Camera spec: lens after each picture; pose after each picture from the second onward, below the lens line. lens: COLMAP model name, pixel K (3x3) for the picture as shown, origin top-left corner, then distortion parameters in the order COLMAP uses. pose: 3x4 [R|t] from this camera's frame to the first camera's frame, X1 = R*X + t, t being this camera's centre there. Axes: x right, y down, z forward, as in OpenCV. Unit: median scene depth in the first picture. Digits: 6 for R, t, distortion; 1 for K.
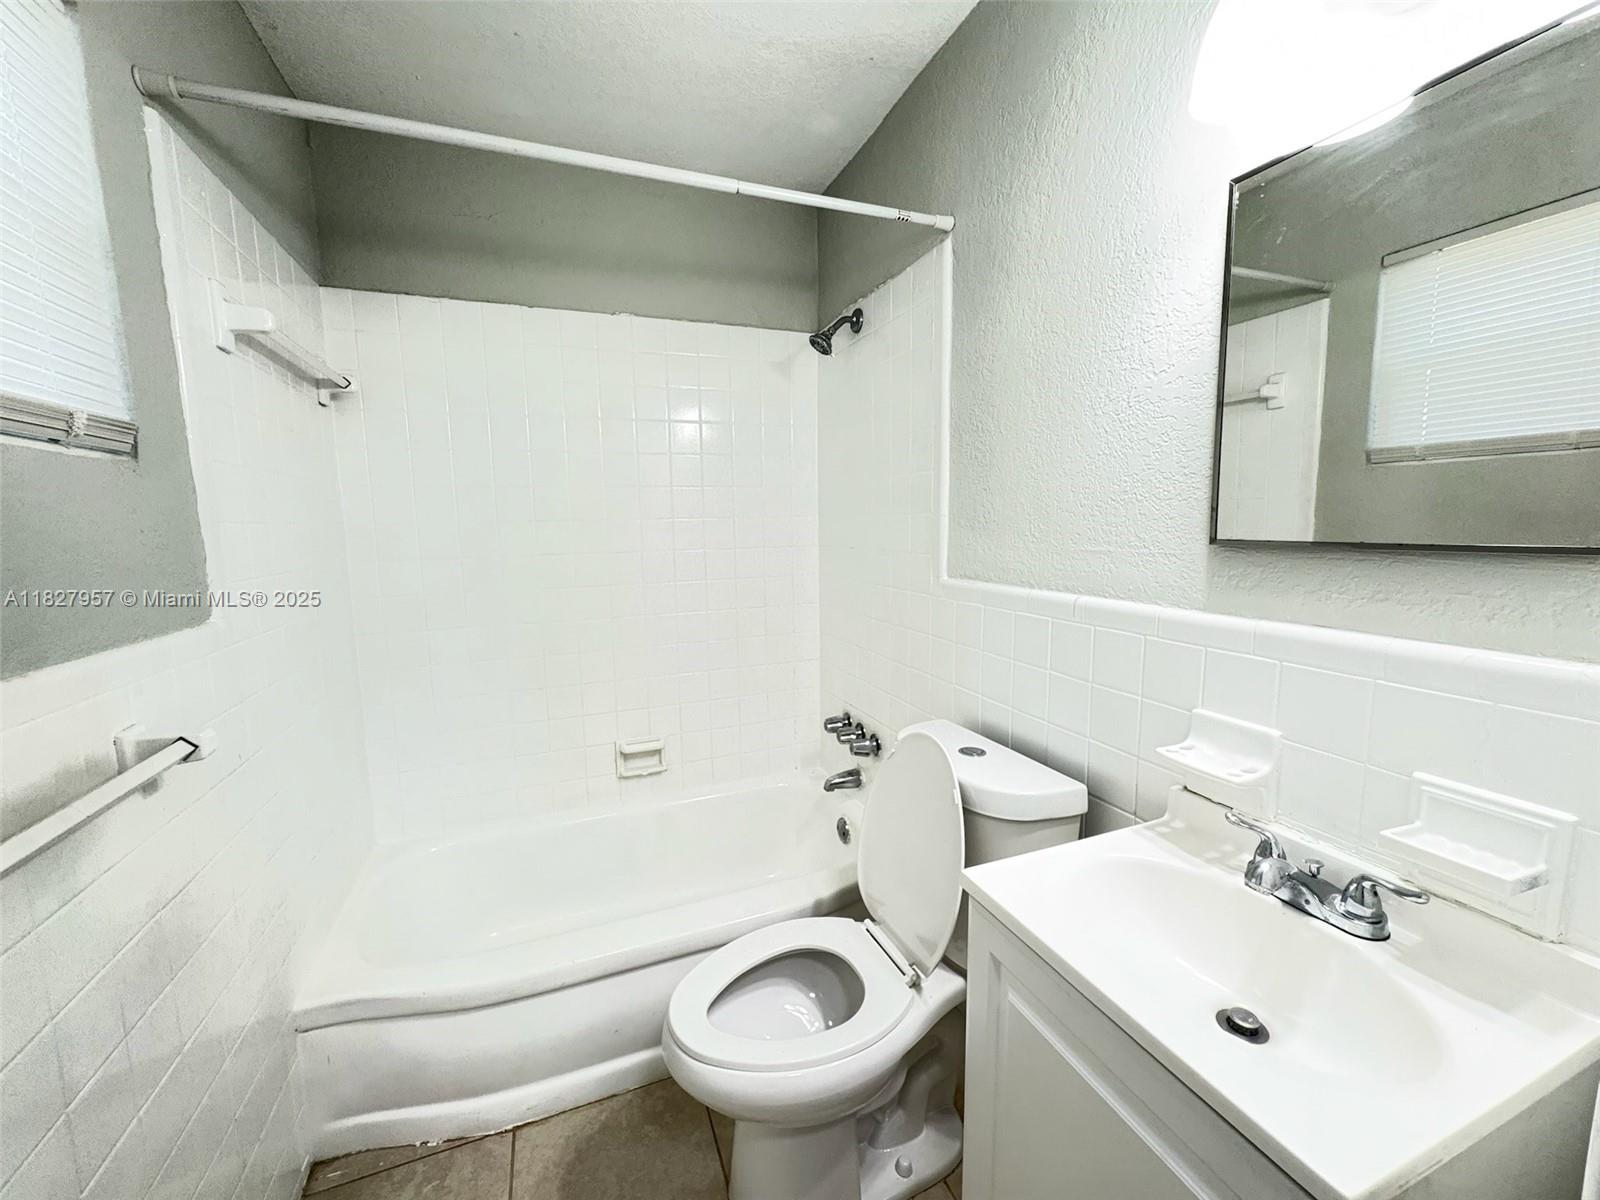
lens RADIAL K [[637.1, 0, 800.0], [0, 637.1, 600.0], [0, 0, 1]] dist [0.000421, 0.000290]
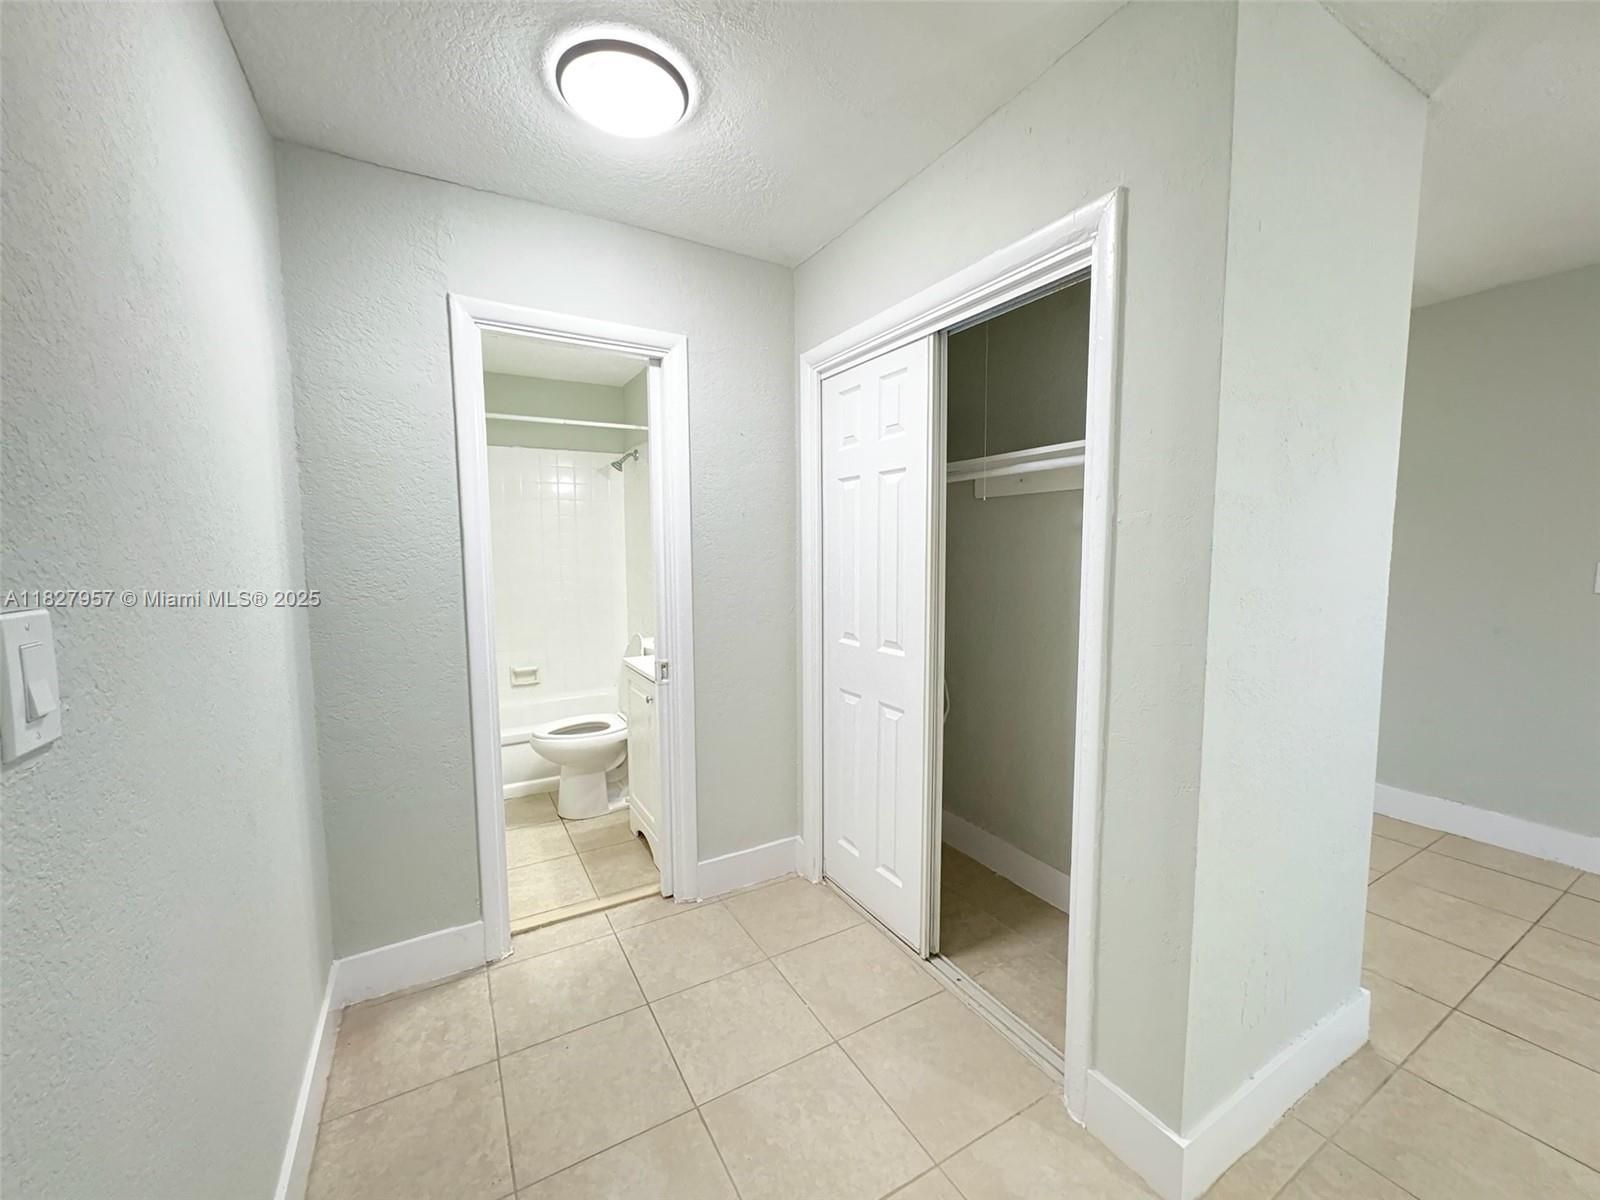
lens RADIAL K [[637.1, 0, 800.0], [0, 637.1, 600.0], [0, 0, 1]] dist [0.000421, 0.000290]
pose [[0.989518, 0.009000, 0.144127, 0.269307], [-0.001269, 0.998559, -0.053644, 0.128205], [-0.144403, 0.052898, 0.988104, -0.944899]]
